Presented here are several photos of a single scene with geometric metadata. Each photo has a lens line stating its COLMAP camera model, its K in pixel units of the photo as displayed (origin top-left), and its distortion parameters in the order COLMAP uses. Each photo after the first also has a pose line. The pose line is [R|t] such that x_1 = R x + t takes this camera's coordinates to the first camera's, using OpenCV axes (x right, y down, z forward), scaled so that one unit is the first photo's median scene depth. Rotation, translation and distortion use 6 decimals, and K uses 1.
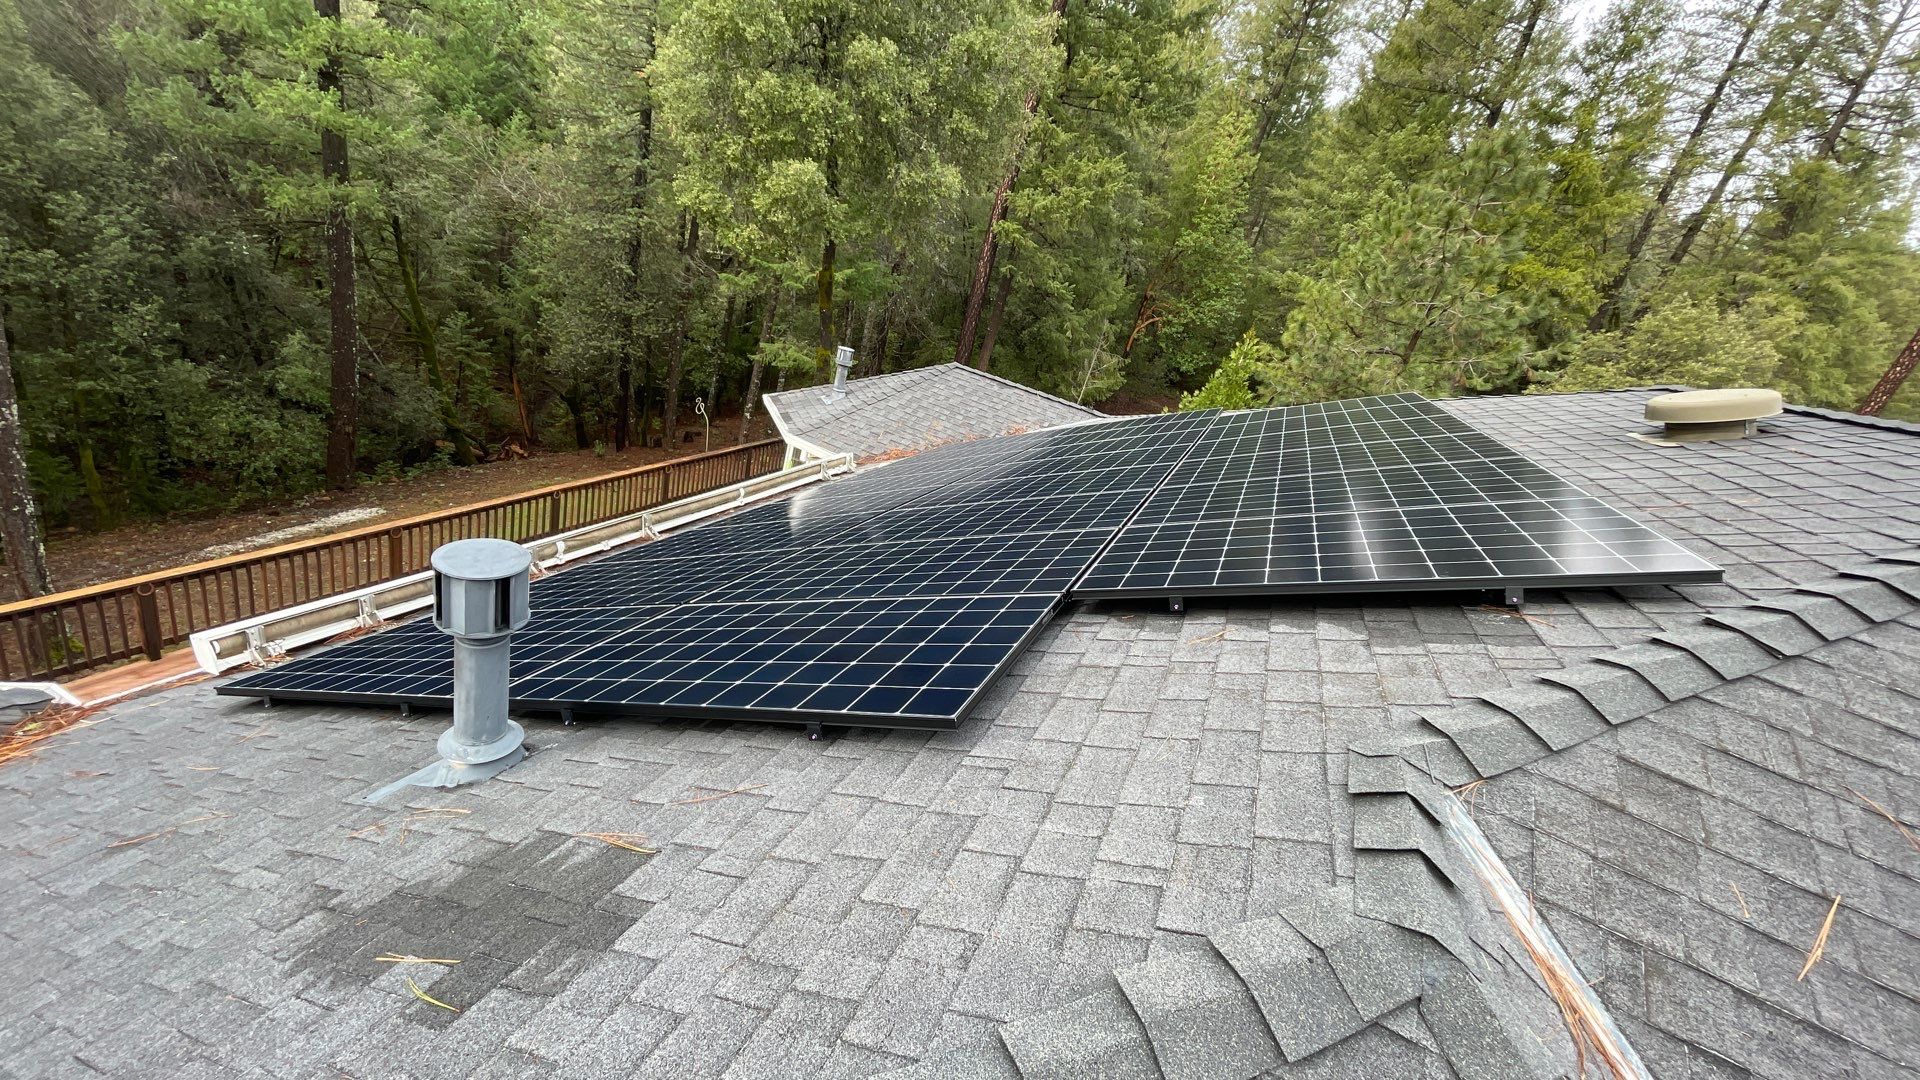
lens RADIAL K [[834.4, 0, 965.7], [0, 834.4, 546.7], [0, 0, 1]] dist [-0.003173, -0.000561]
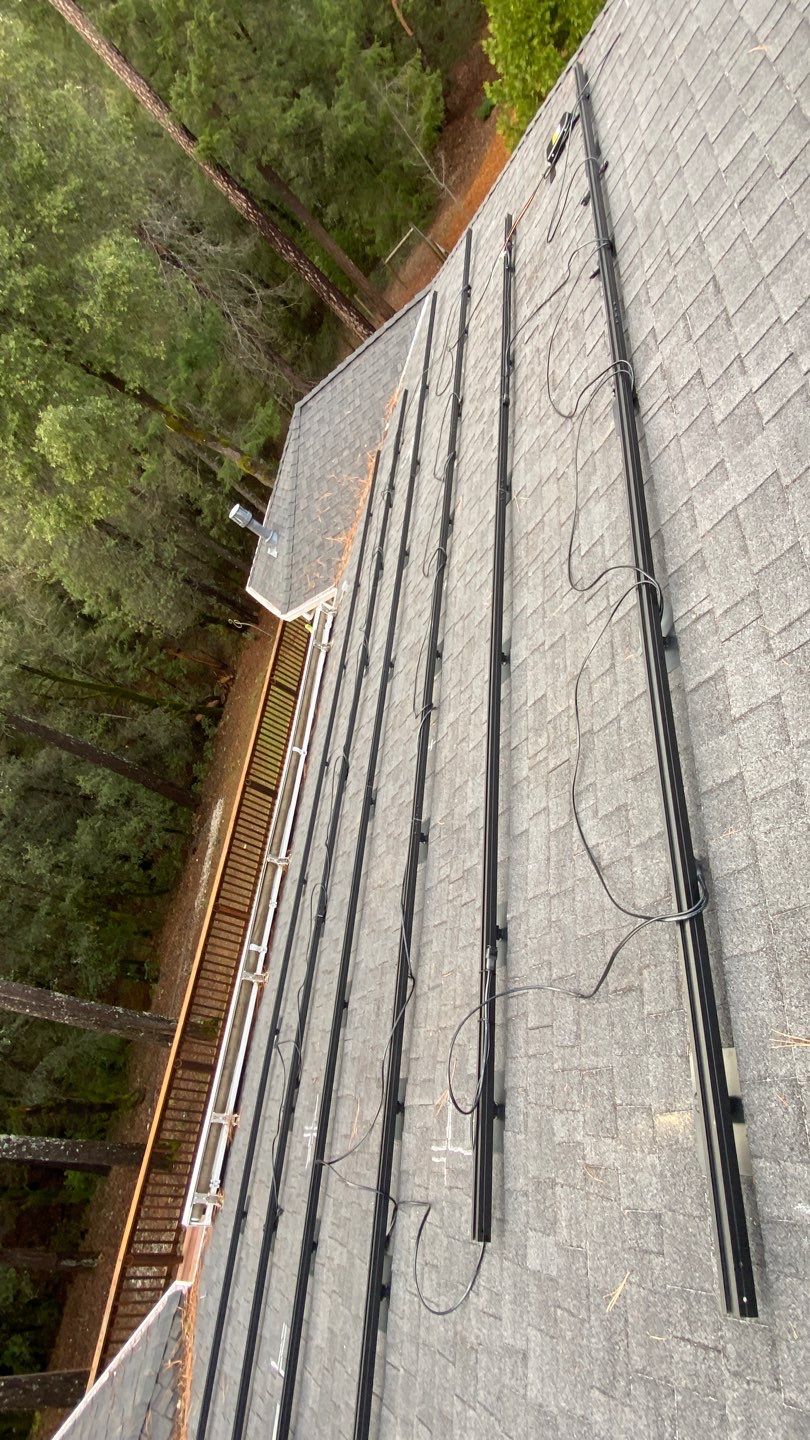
lens RADIAL K [[714.2, 0, 430.6], [0, 714.2, 722.8], [0, 0, 1]] dist [0.060300, -0.055141]
pose [[0.524769, -0.688893, -0.500045, 0.210299], [0.845147, 0.491826, 0.209365, -0.082811], [0.101705, -0.532480, 0.840310, 0.145162]]
